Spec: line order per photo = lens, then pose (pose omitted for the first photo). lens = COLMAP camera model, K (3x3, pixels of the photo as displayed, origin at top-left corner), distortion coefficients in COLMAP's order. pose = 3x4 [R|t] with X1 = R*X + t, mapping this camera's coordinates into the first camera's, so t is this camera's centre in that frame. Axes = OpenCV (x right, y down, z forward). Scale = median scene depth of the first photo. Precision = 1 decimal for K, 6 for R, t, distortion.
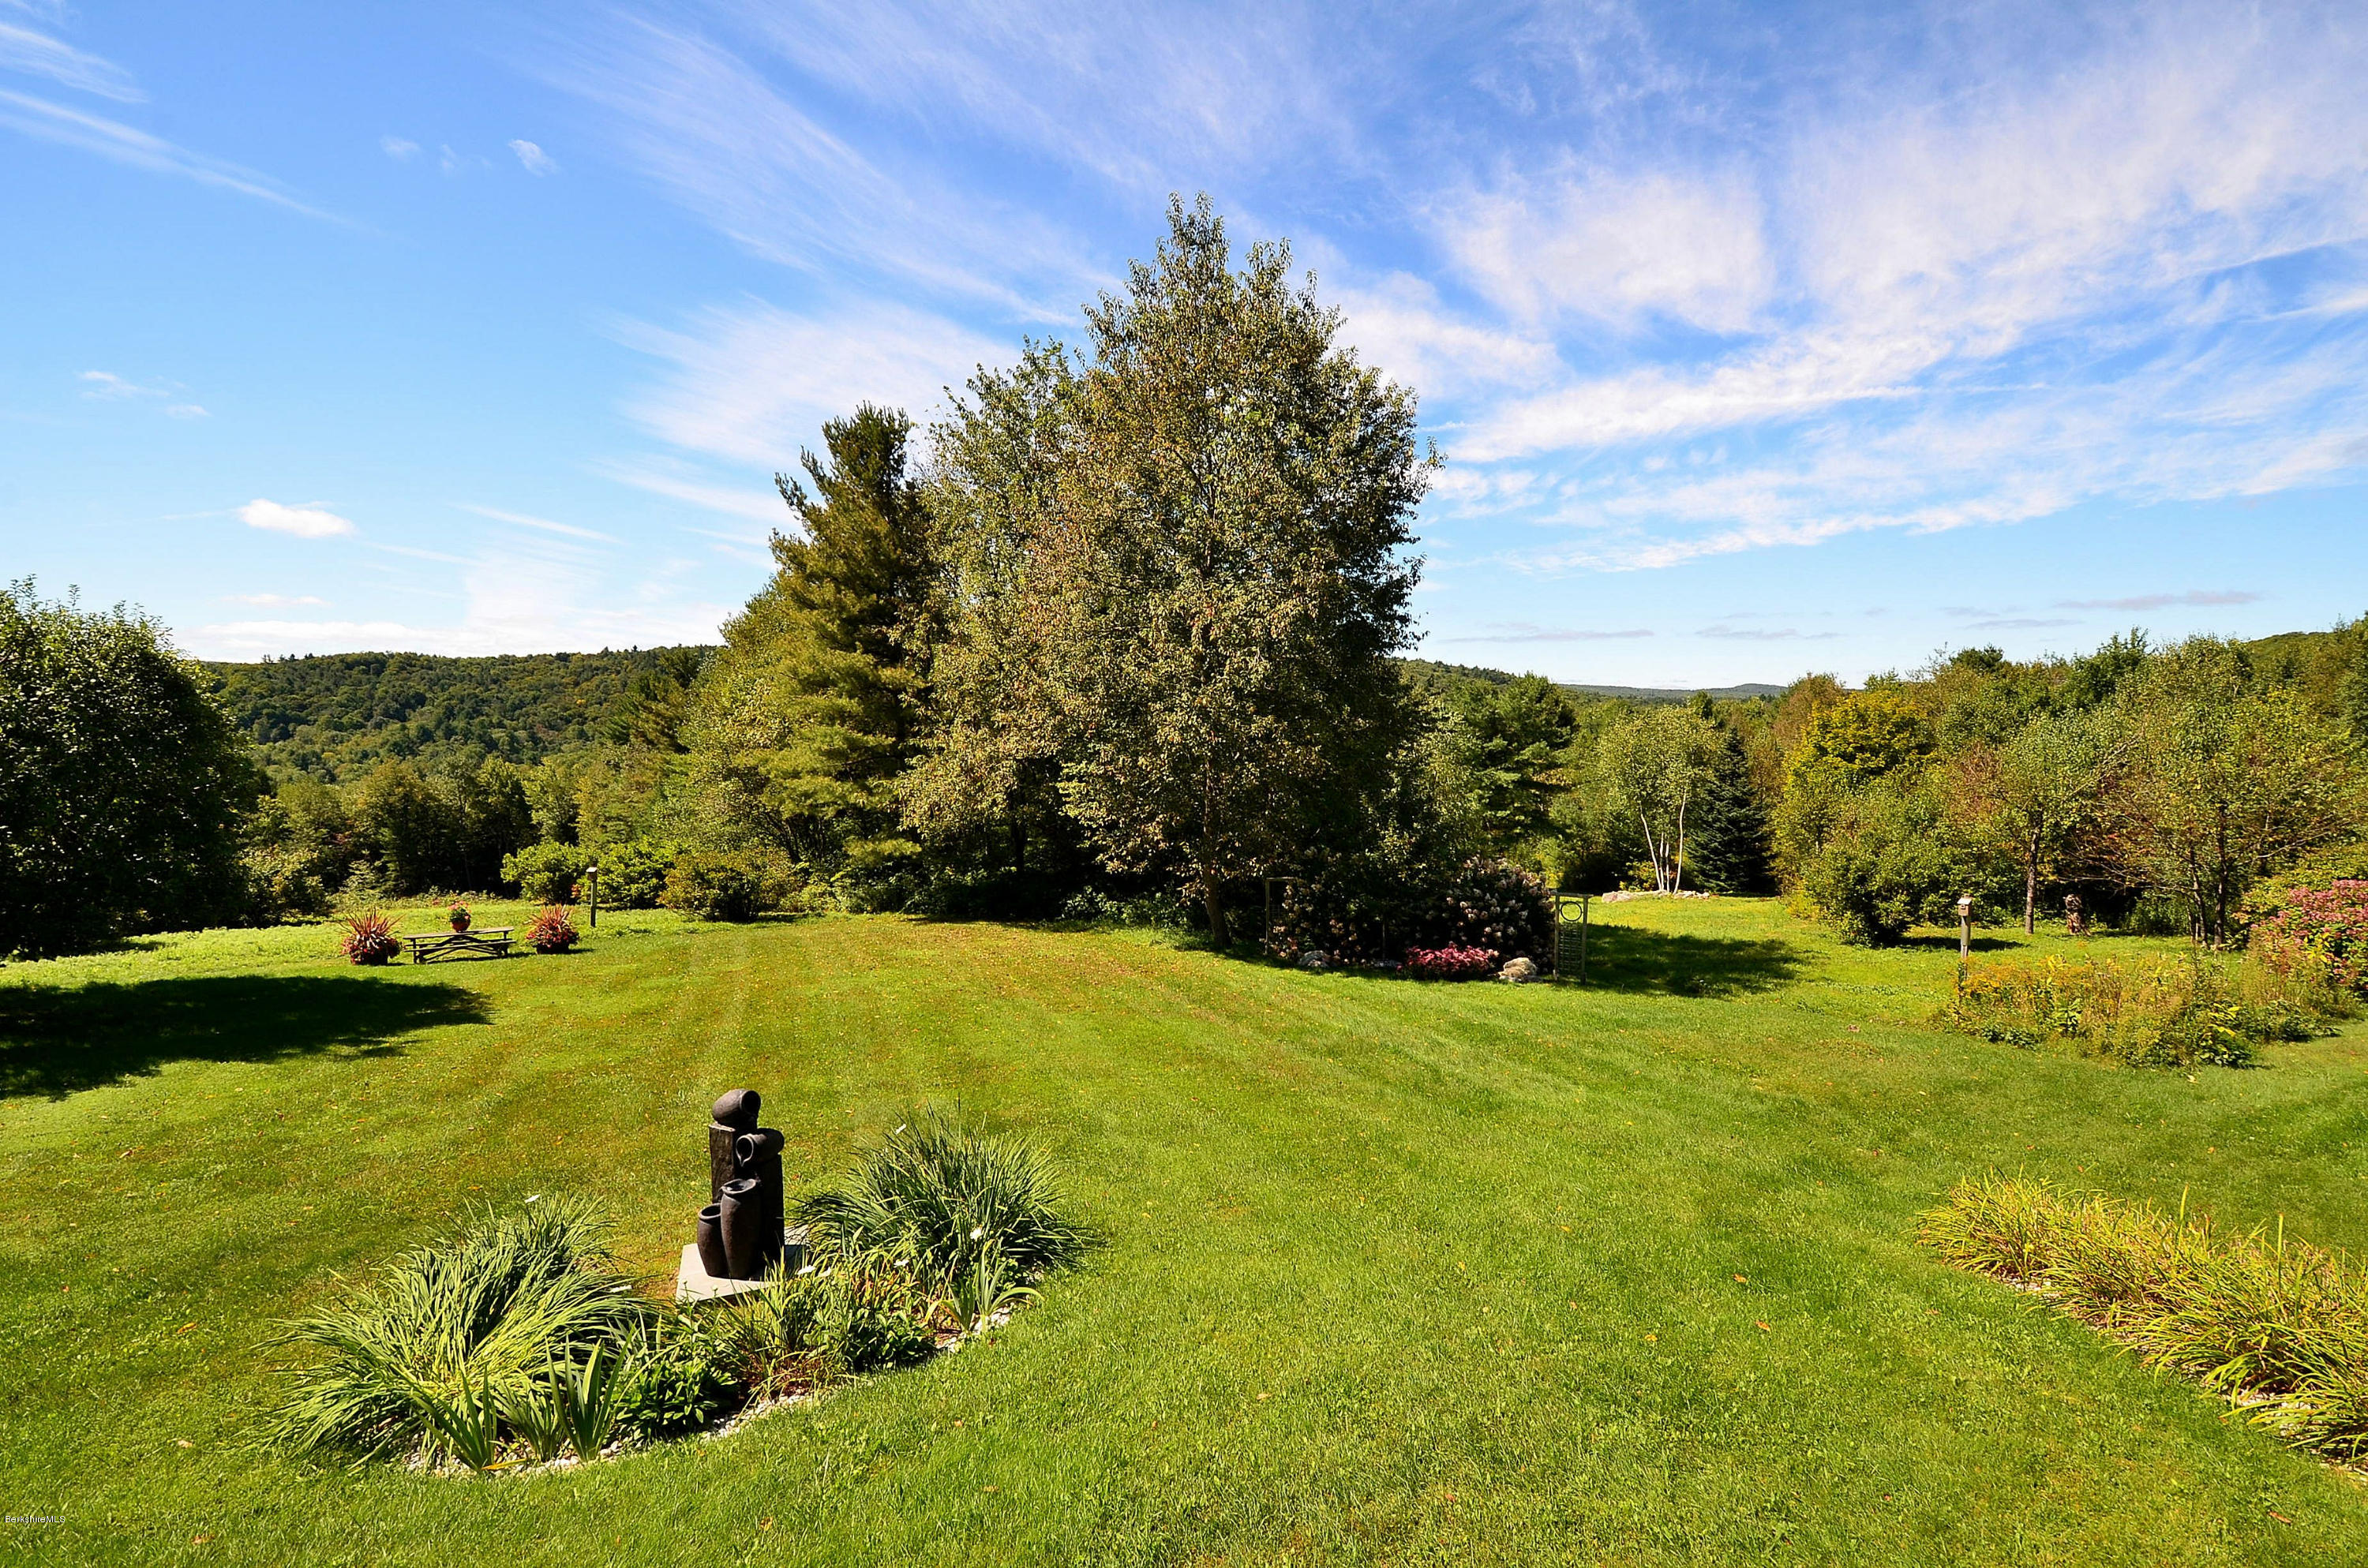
lens RADIAL K [[1035.2, 0, 1189.6], [0, 1035.2, 811.9], [0, 0, 1]] dist [0.007476, -0.016312]
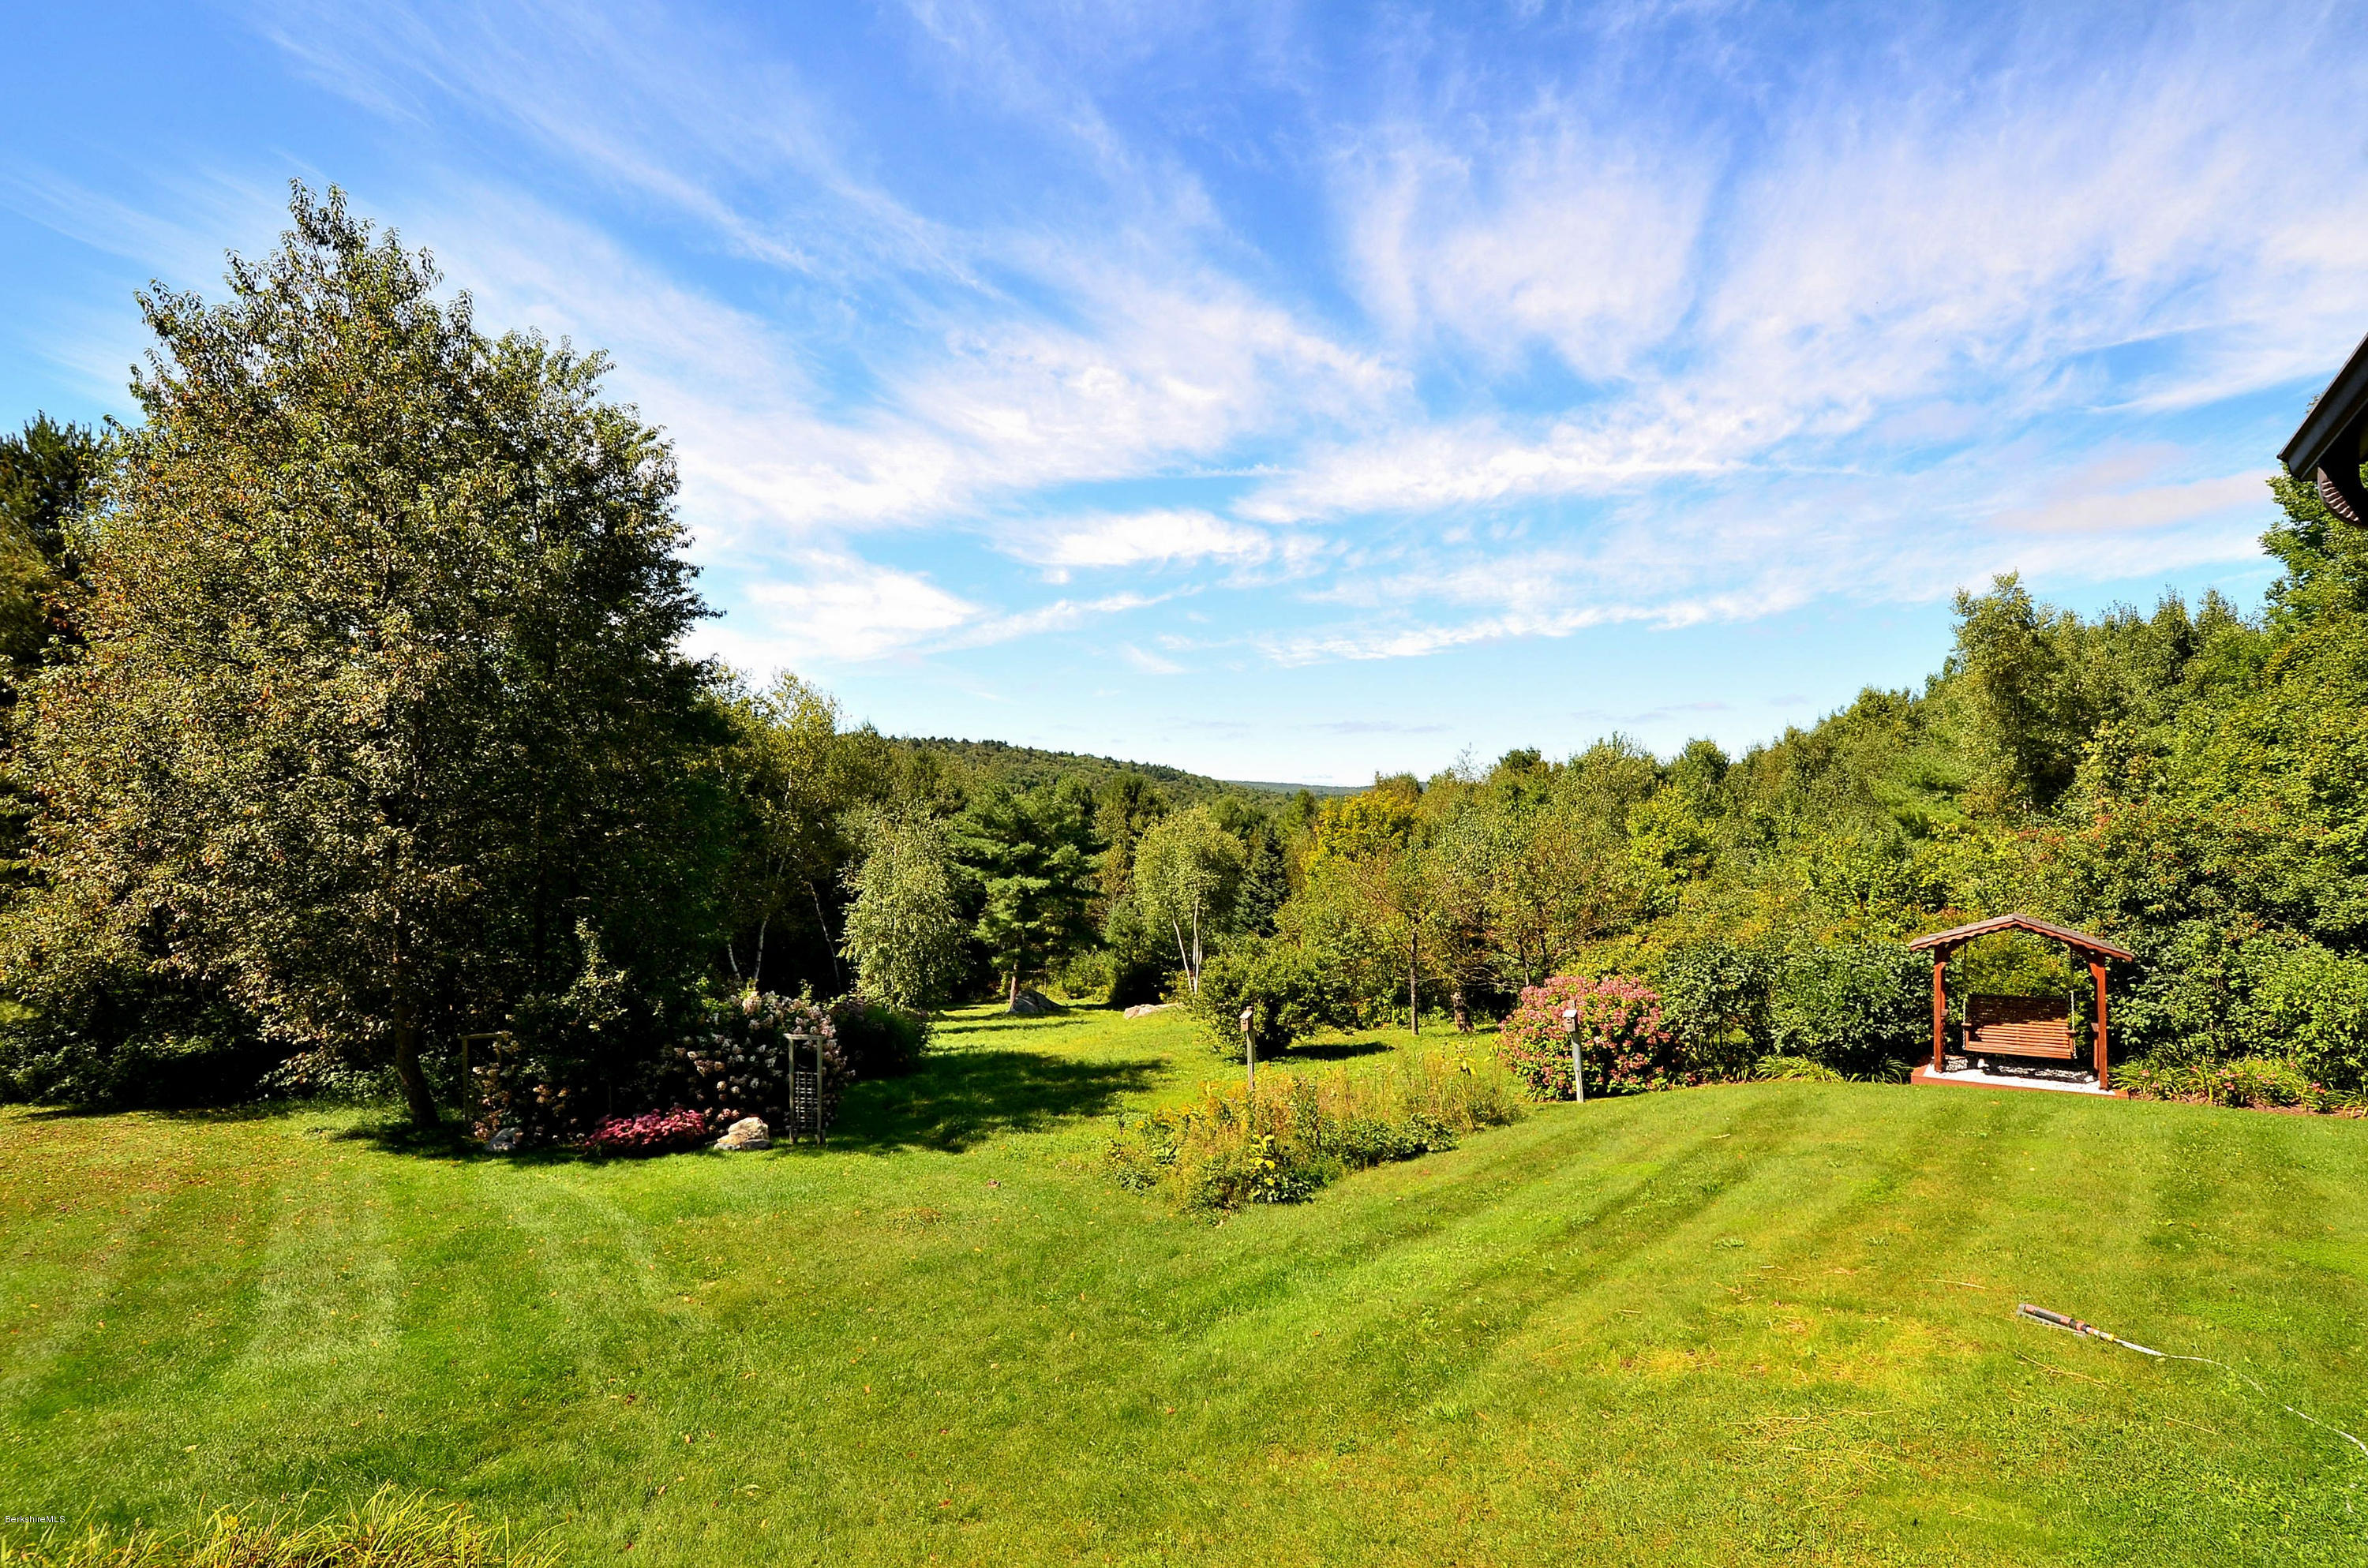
lens RADIAL K [[1092.4, 0, 1218.2], [0, 1092.4, 809.8], [0, 0, 1]] dist [0.004905, -0.015001]
pose [[0.953031, -0.006221, 0.302809, 0.197275], [0.036043, 0.995014, -0.092997, -0.004037], [-0.300720, 0.099543, 0.948503, 0.020948]]
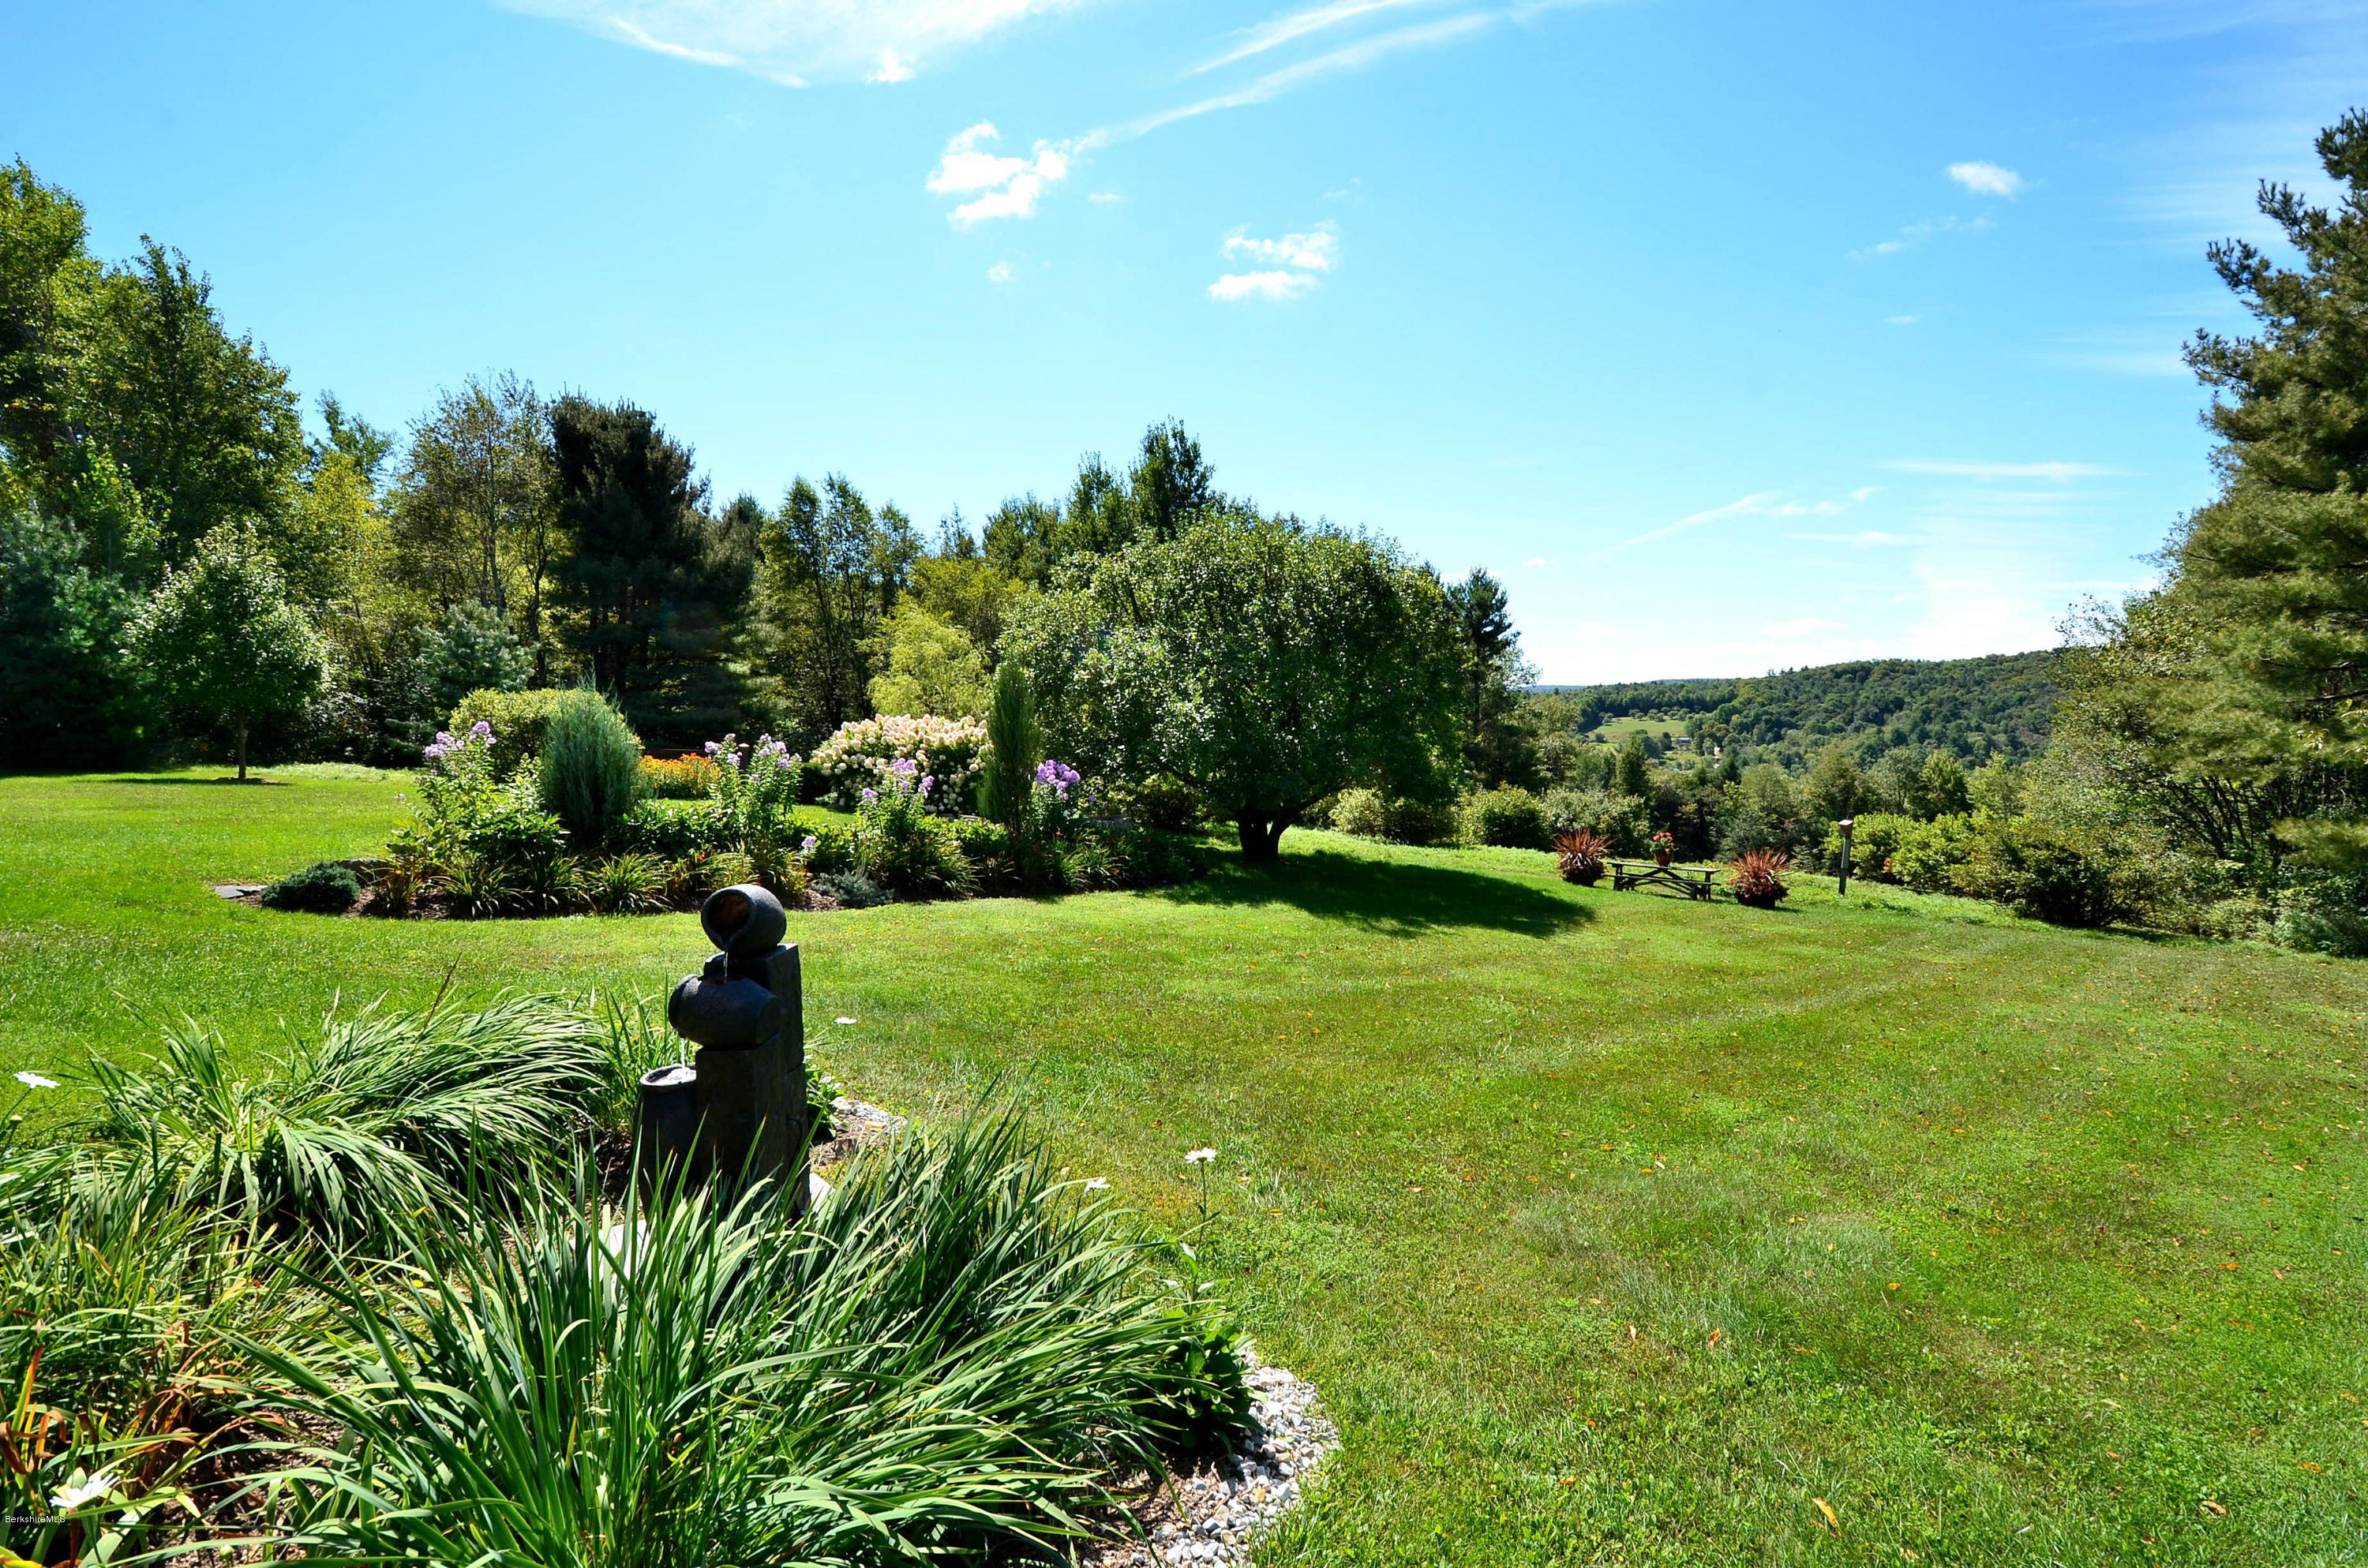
lens RADIAL K [[1035.2, 0, 1176.2], [0, 1035.2, 806.2], [0, 0, 1]] dist [0.007476, -0.016312]
pose [[0.315097, 0.063943, -0.946903, 0.010584], [-0.075548, 0.996251, 0.042136, 0.029683], [0.946048, 0.058260, 0.318746, 0.156503]]
